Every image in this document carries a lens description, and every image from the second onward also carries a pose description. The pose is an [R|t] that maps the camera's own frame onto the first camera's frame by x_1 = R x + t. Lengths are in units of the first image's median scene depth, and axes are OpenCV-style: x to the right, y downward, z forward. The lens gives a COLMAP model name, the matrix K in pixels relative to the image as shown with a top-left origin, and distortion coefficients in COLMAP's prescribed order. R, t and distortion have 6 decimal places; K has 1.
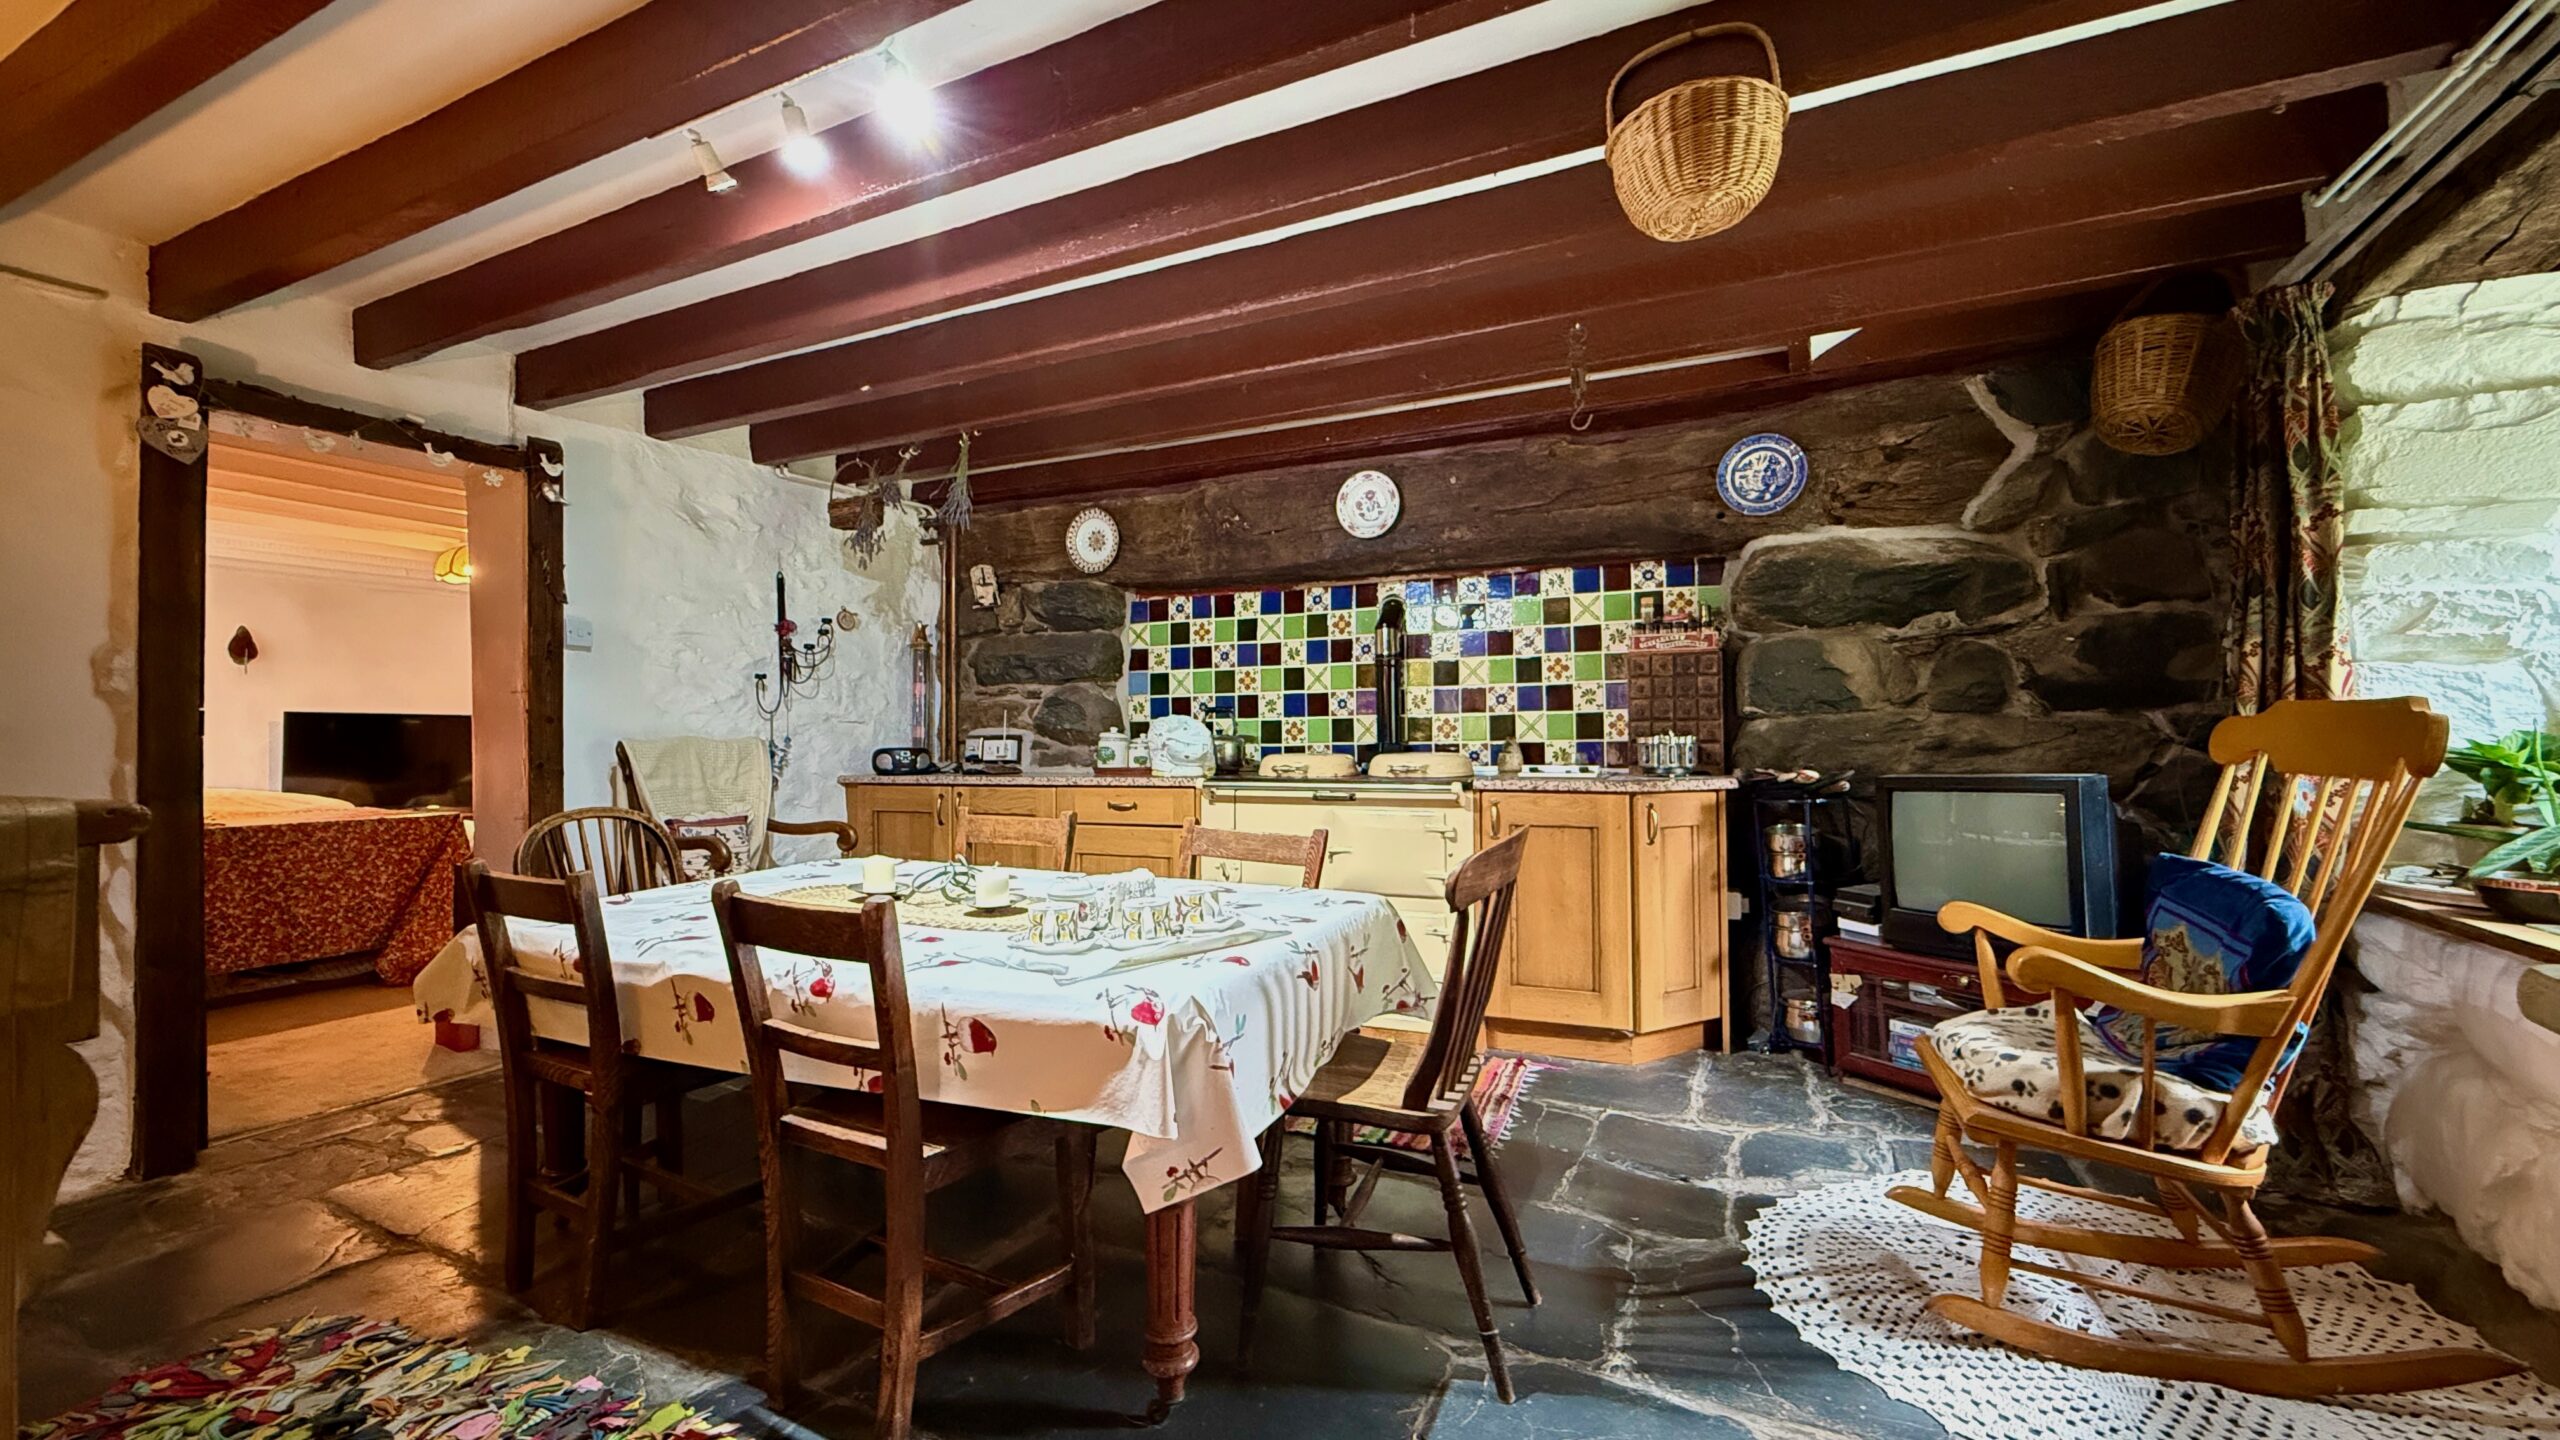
lens RADIAL K [[1019.9, 0, 1278.4], [0, 1019.9, 718.4], [0, 0, 1]] dist [0.000203, -0.000319]
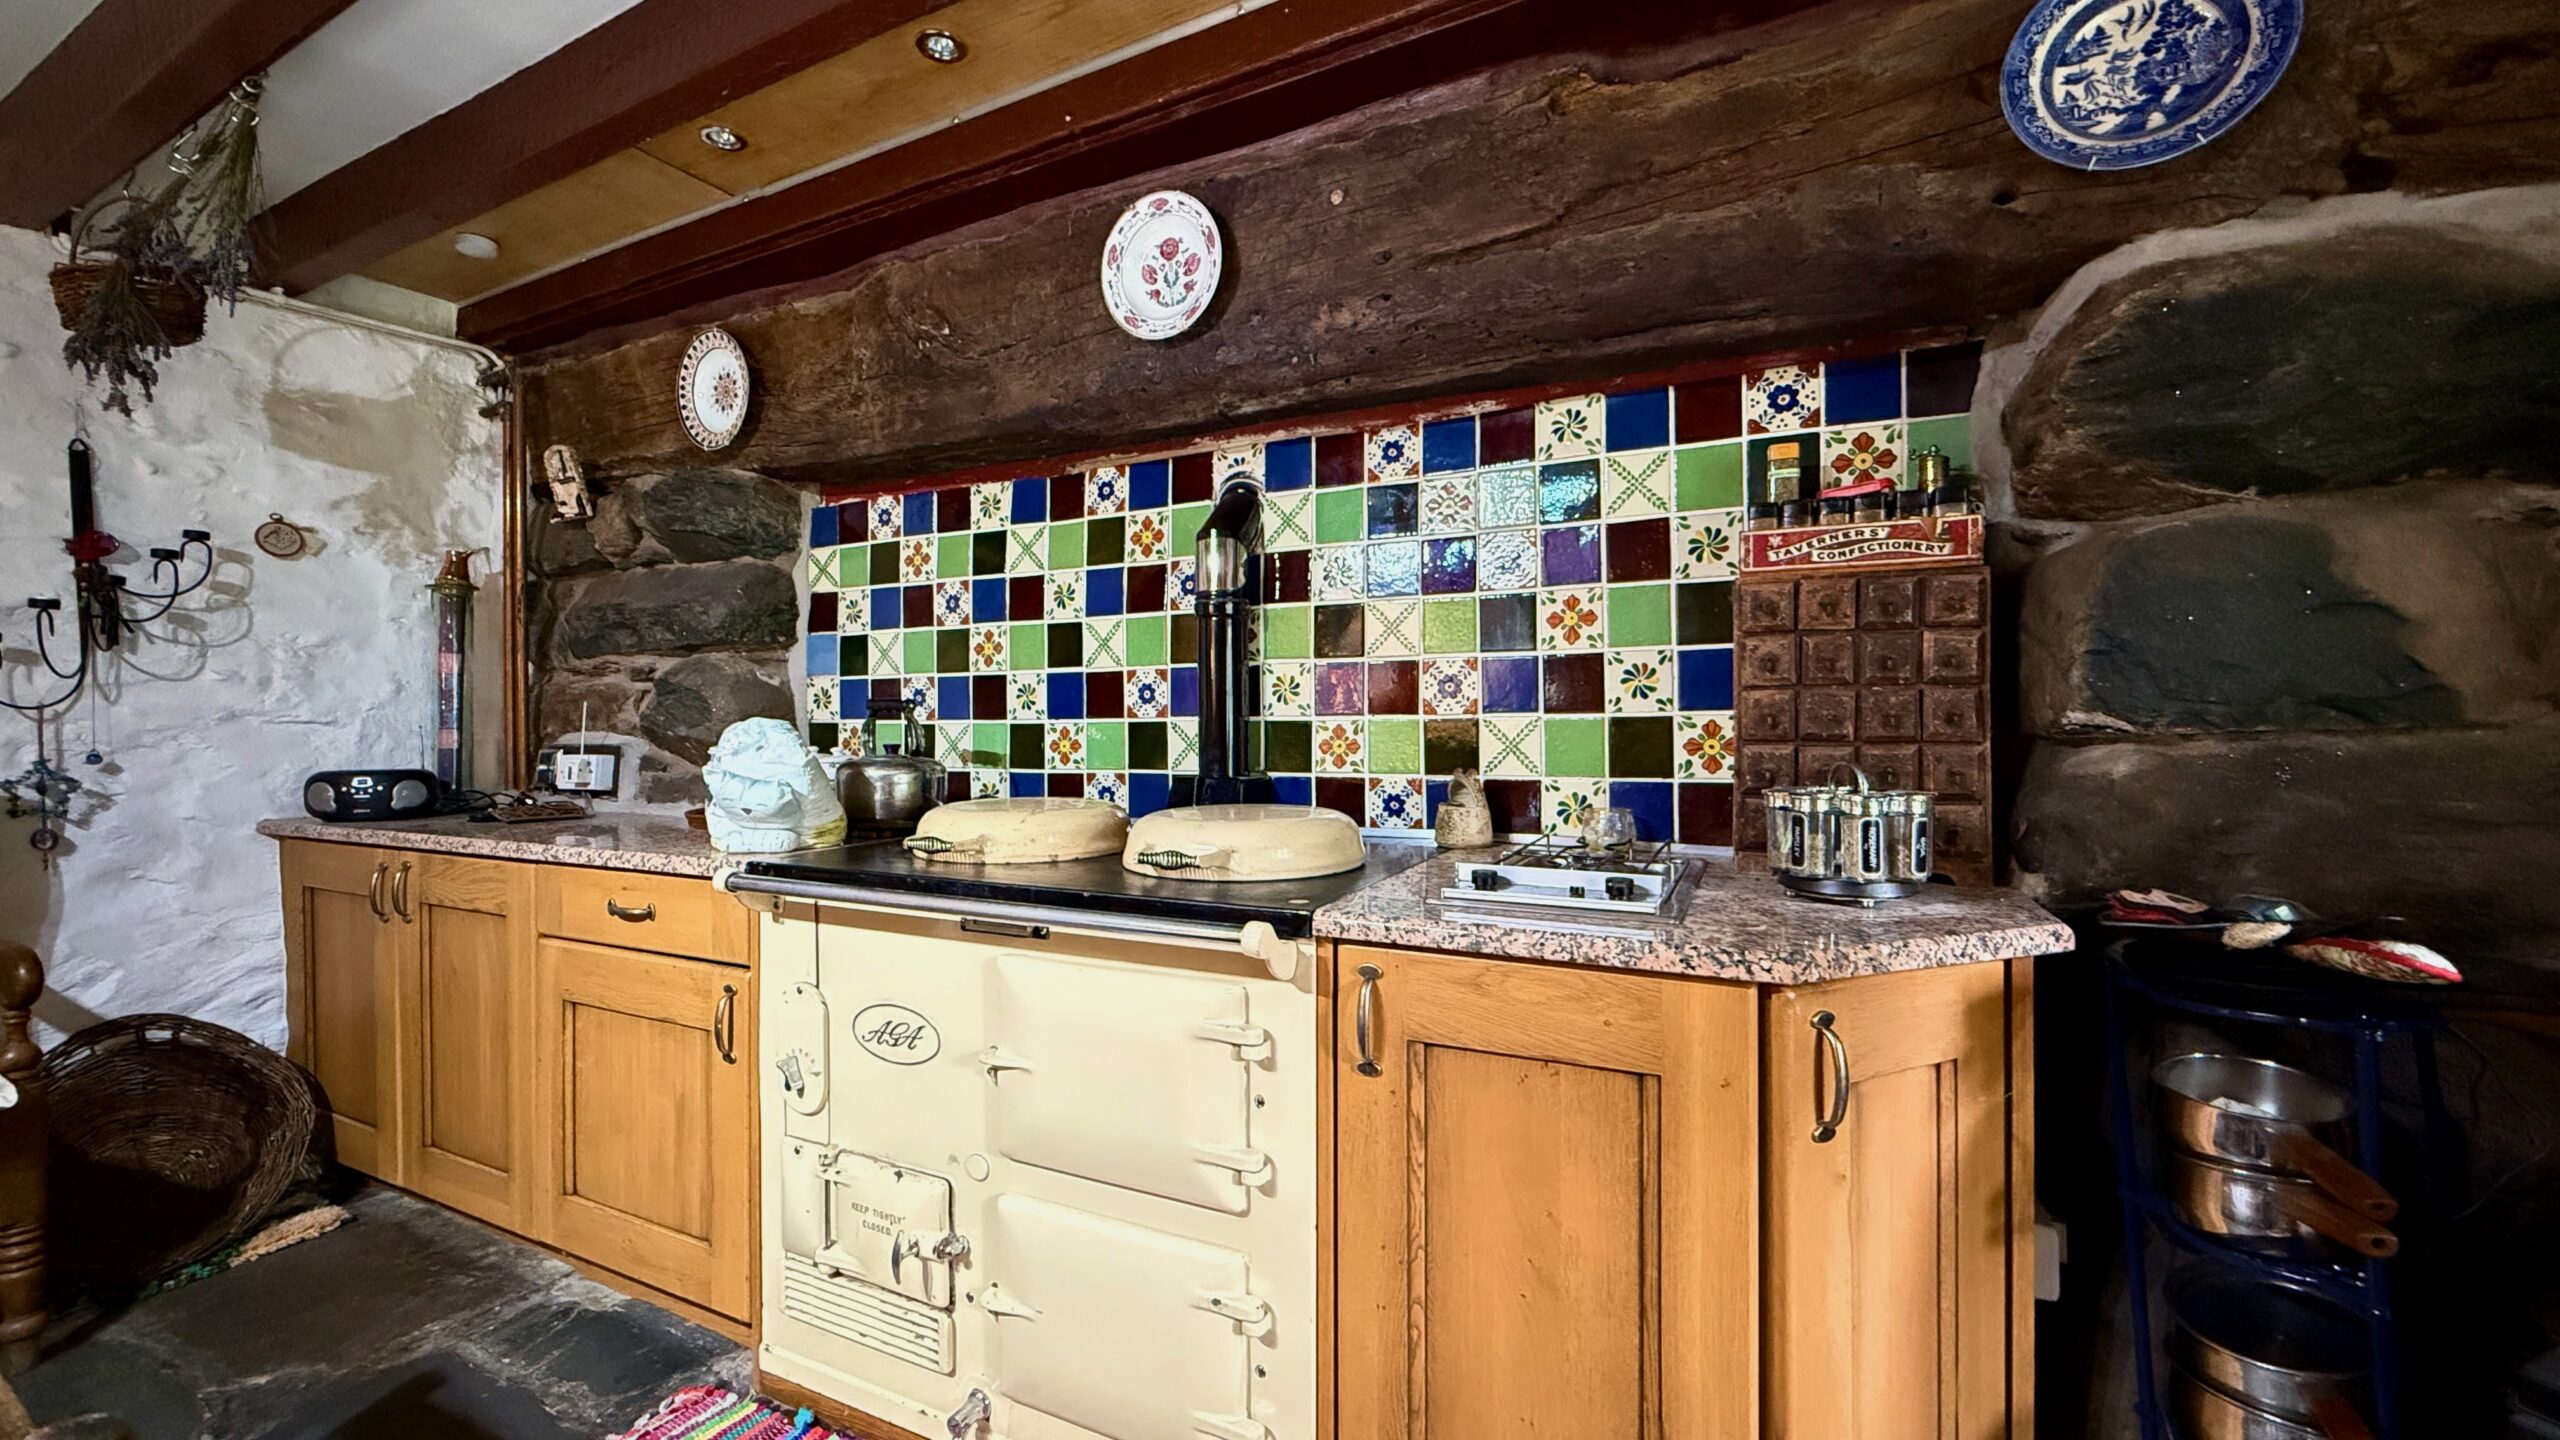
lens RADIAL K [[1019.9, 0, 1276.7], [0, 1019.9, 720.6], [0, 0, 1]] dist [0.000203, -0.000319]
pose [[0.998662, 0.004856, -0.051491, 0.166260], [-0.003763, 0.999766, 0.021307, -0.012985], [0.051583, -0.021085, 0.998446, 0.537229]]
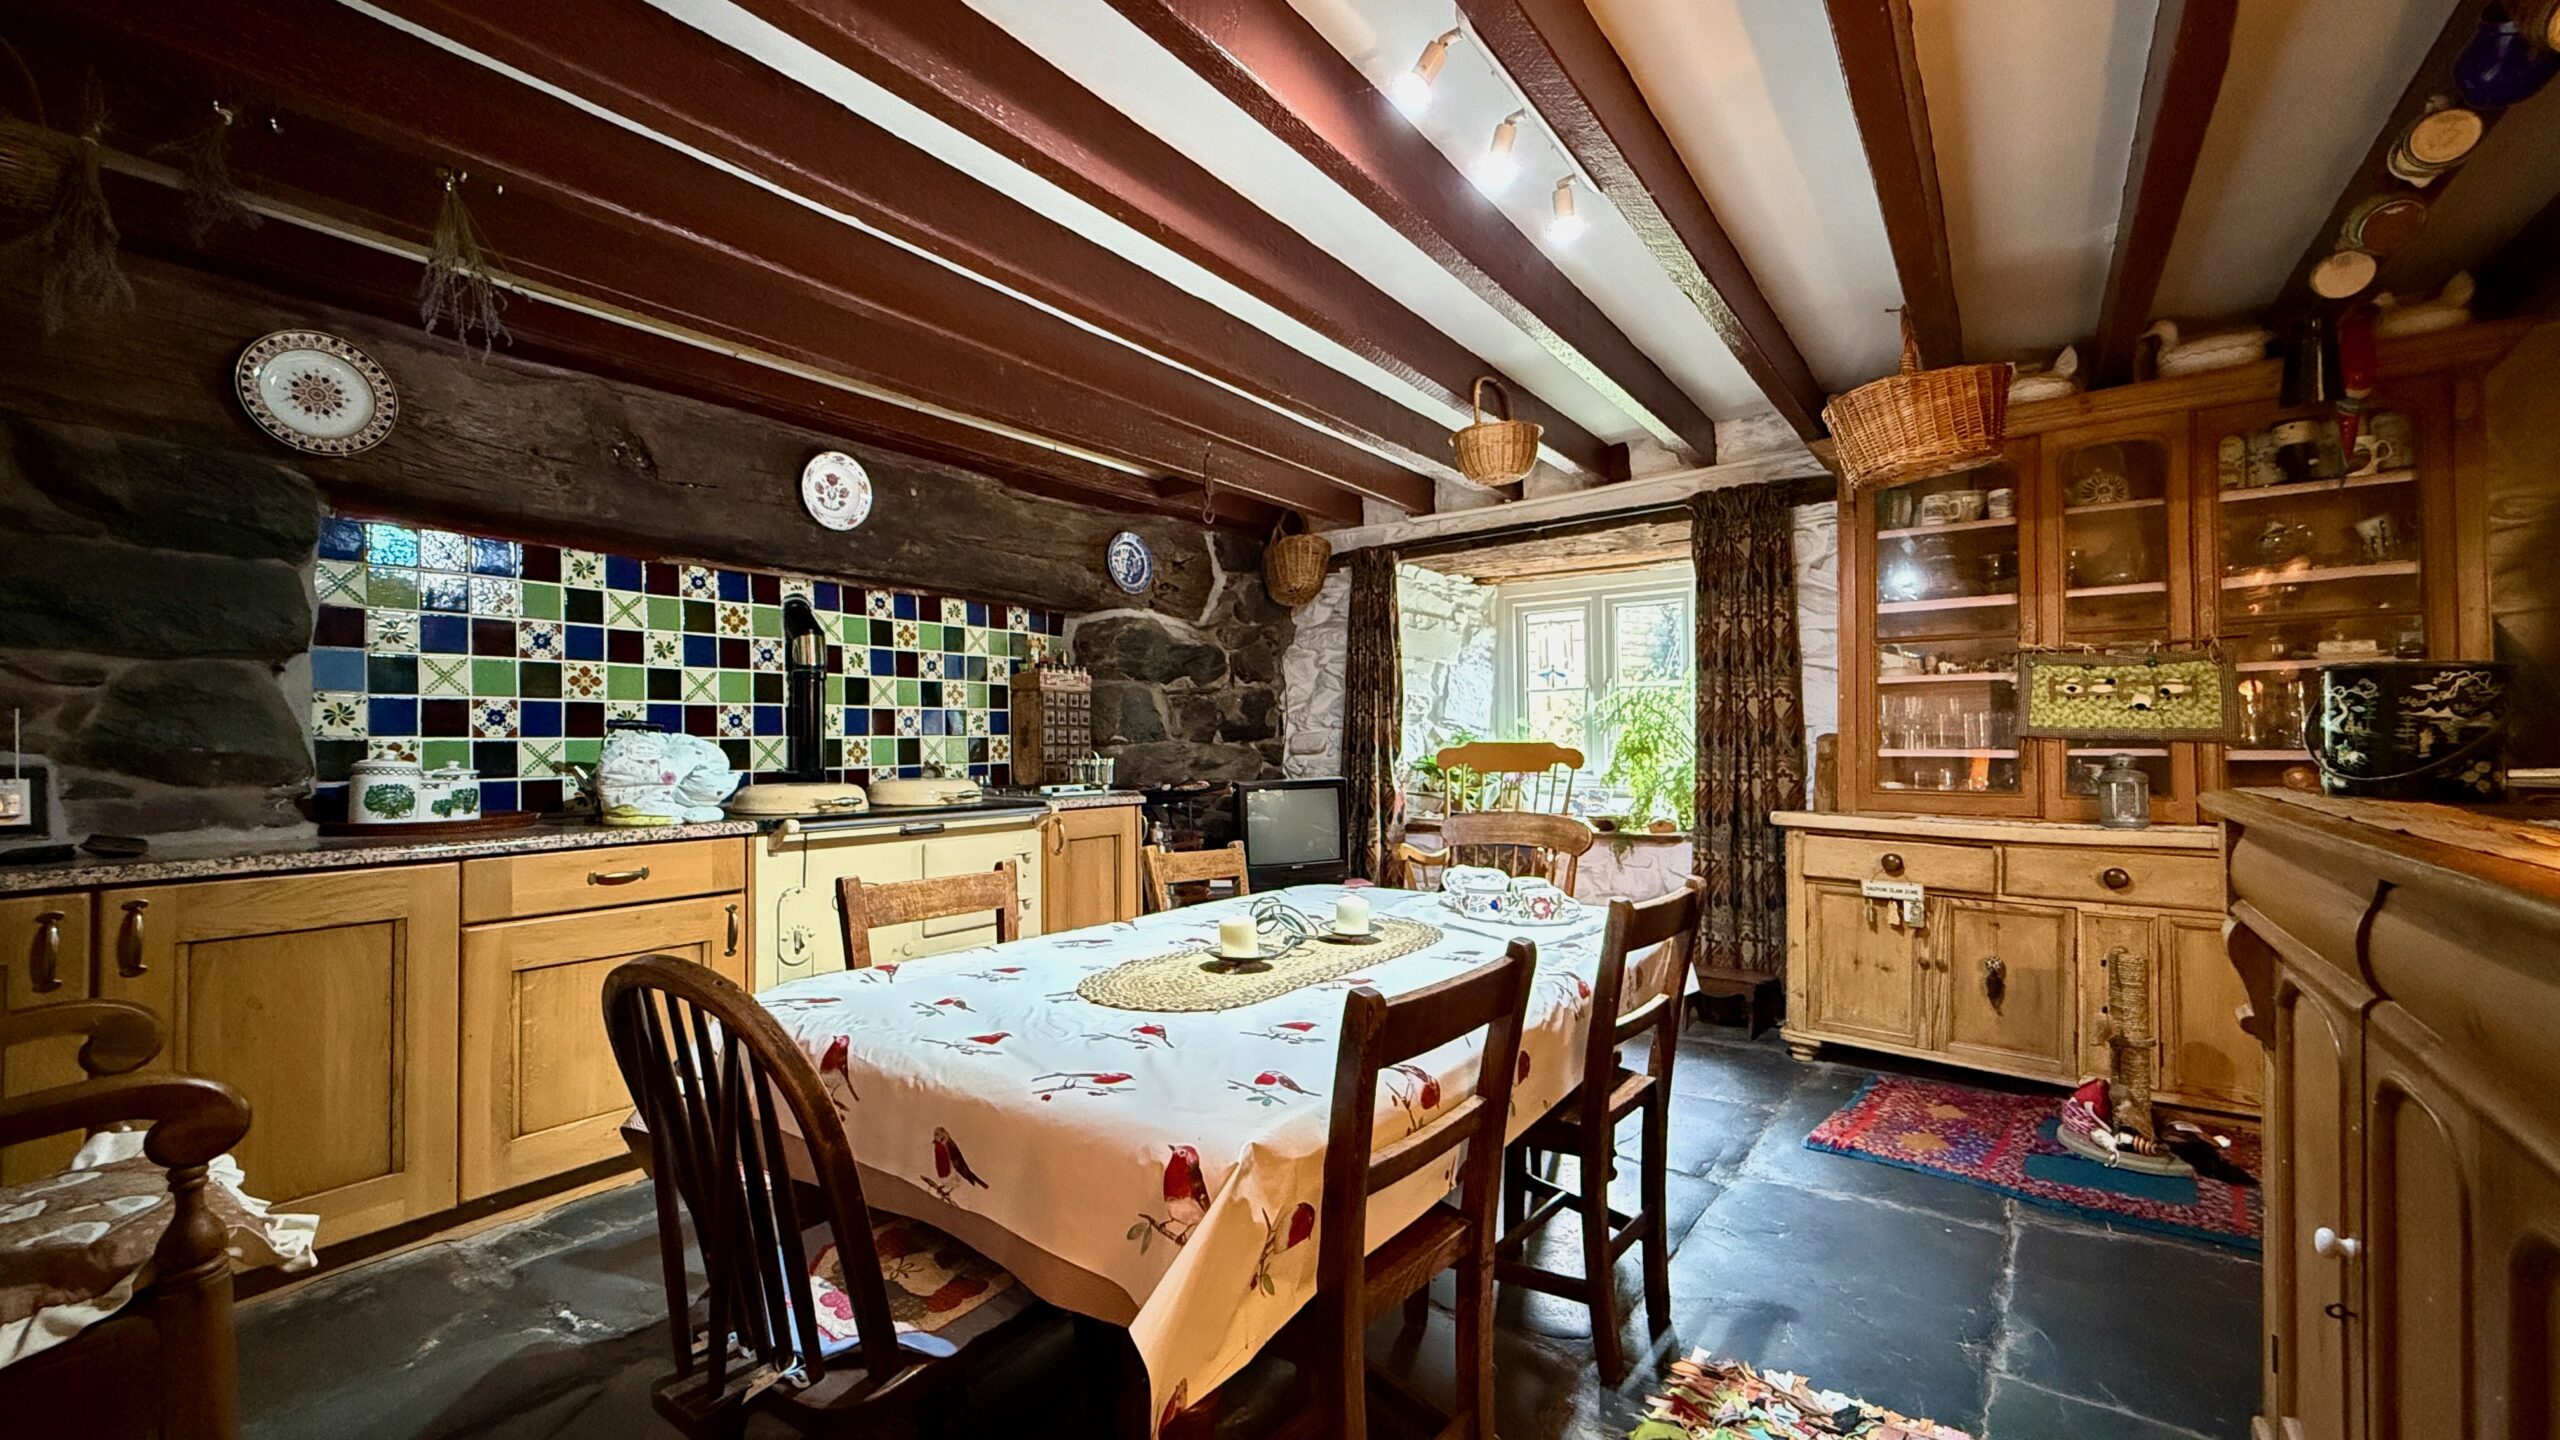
lens RADIAL K [[1019.9, 0, 1275.5], [0, 1019.9, 724.6], [0, 0, 1]] dist [0.000203, -0.000319]
pose [[0.189177, 0.027787, 0.981550, -0.684243], [-0.008344, 0.999609, -0.026690, 0.006481], [-0.981908, -0.003141, 0.189335, 0.477683]]
